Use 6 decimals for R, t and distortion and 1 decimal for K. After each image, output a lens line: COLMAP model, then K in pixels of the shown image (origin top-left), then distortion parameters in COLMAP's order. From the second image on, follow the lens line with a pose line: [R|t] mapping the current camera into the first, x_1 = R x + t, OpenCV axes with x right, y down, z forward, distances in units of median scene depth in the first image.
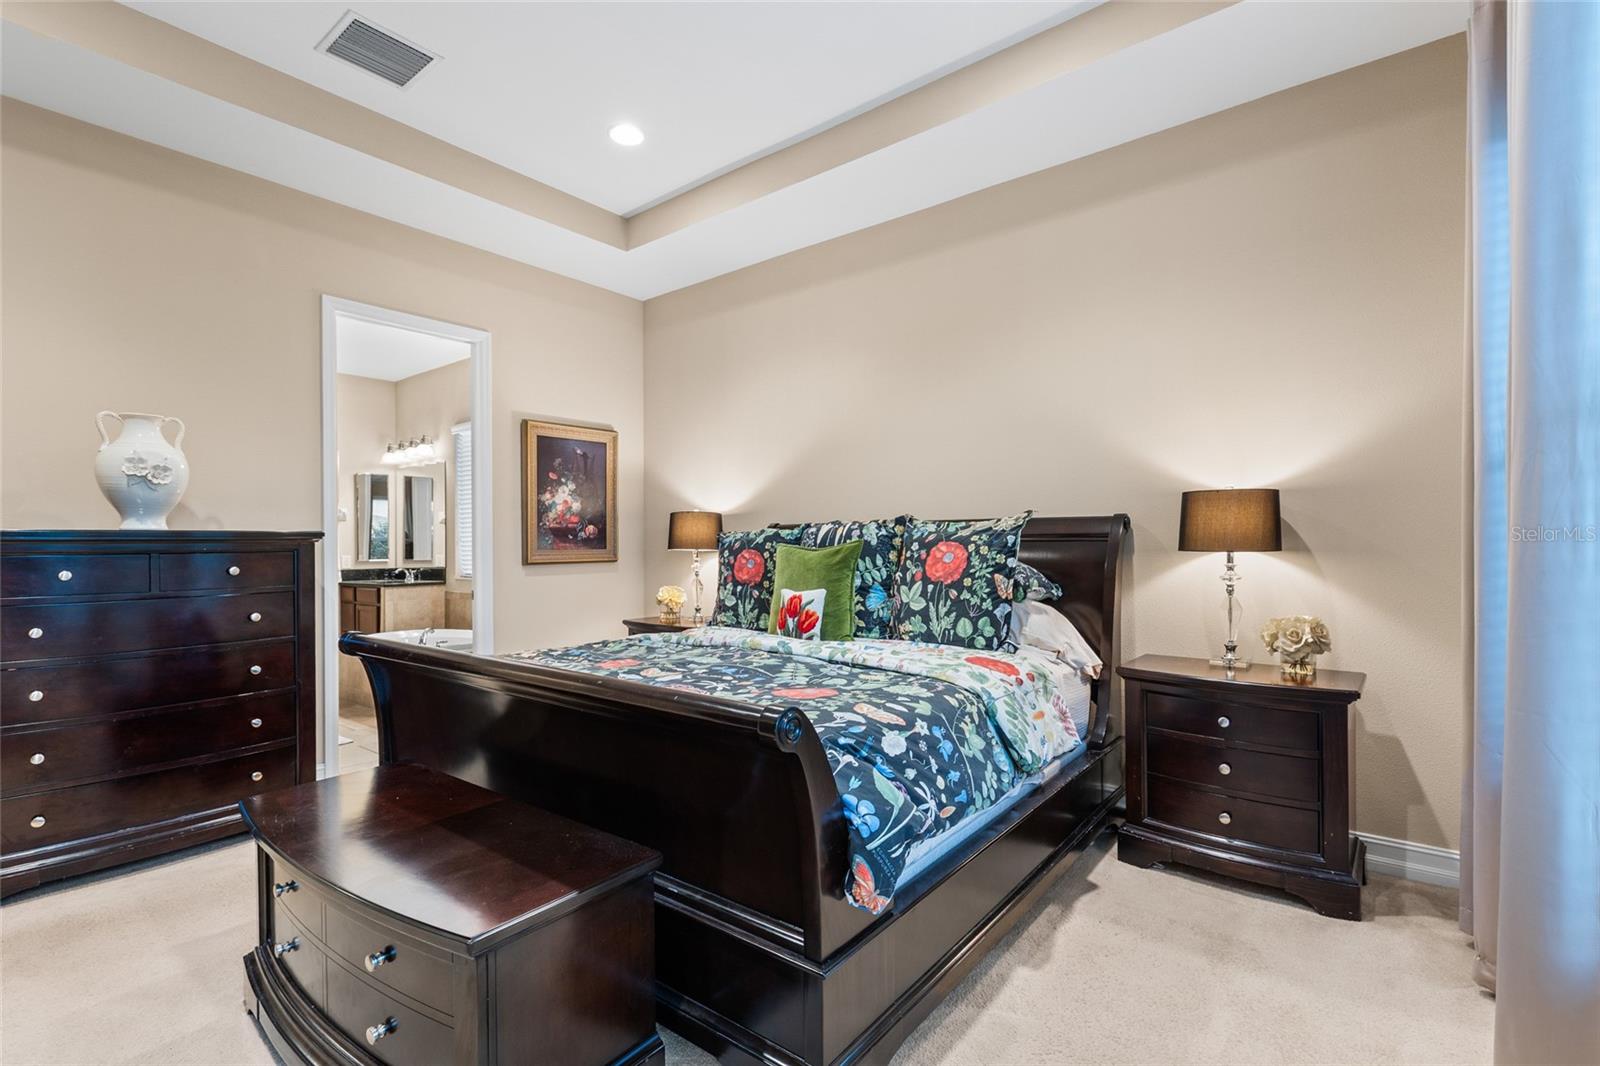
lens RADIAL K [[721.3, 0, 815.7], [0, 721.3, 521.3], [0, 0, 1]] dist [0.003700, -0.001441]
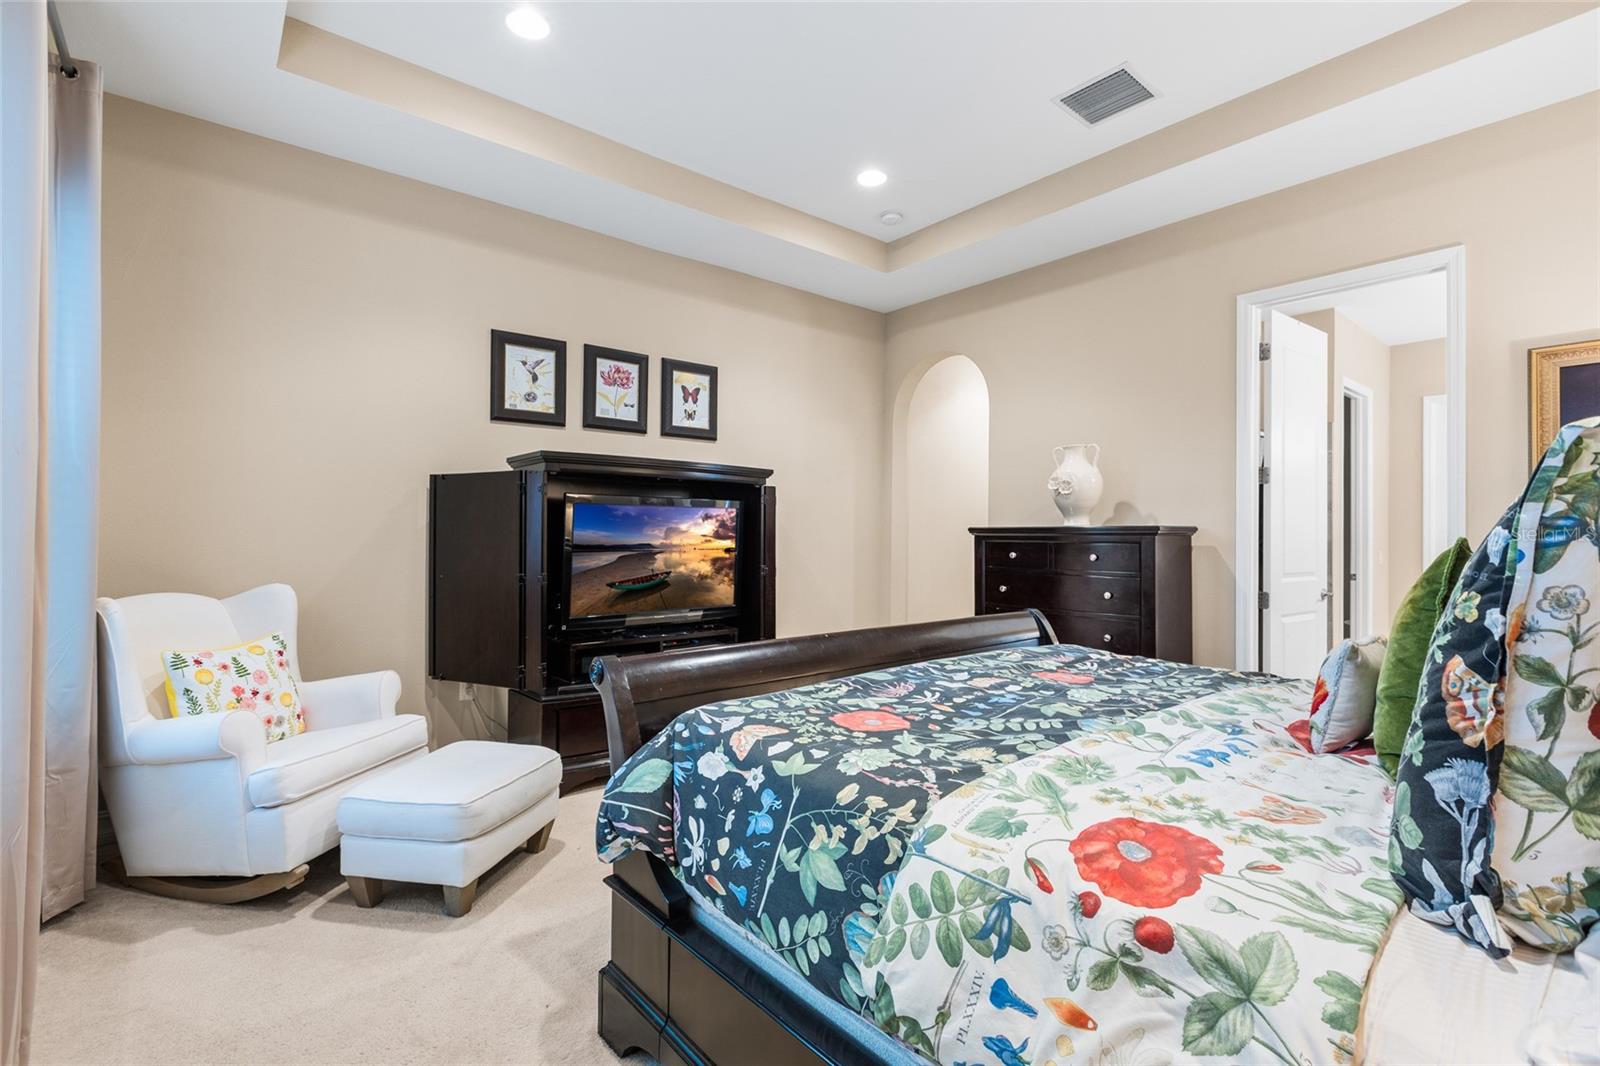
lens RADIAL K [[721.3, 0, 794.9], [0, 721.3, 499.1], [0, 0, 1]] dist [0.003700, -0.001441]
pose [[-0.204367, -0.045049, -0.977857, 0.560325], [0.025669, 0.998350, -0.051358, 0.015534], [0.978558, -0.035597, -0.202874, 0.741036]]
